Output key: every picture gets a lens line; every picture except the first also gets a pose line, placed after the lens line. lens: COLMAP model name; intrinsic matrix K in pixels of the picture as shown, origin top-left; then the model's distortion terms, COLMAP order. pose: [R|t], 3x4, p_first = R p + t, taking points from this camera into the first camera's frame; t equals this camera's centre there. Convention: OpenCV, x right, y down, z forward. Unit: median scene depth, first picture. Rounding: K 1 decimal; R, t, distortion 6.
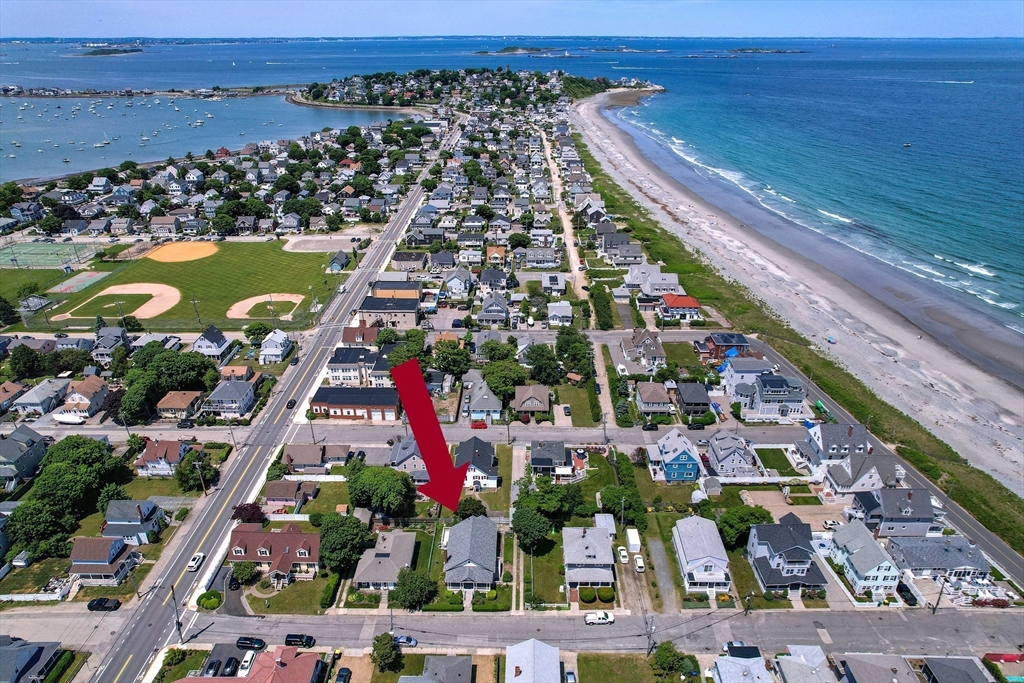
lens RADIAL K [[659.5, 0, 512.0], [0, 659.5, 341.5], [0, 0, 1]] dist [-0.059657, 0.054381]
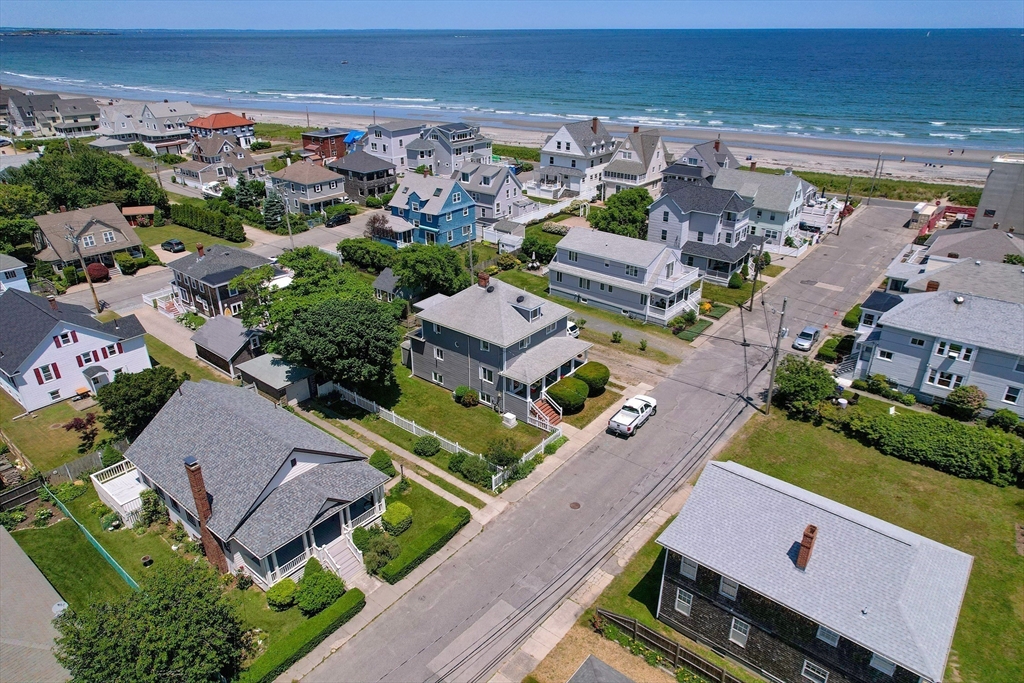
lens RADIAL K [[659.5, 0, 512.0], [0, 659.5, 341.5], [0, 0, 1]] dist [-0.059657, 0.054381]
pose [[0.615663, -0.336893, 0.712364, -0.094486], [0.337864, 0.929549, 0.147605, 0.132083], [-0.711904, 0.149807, 0.686112, 0.344872]]
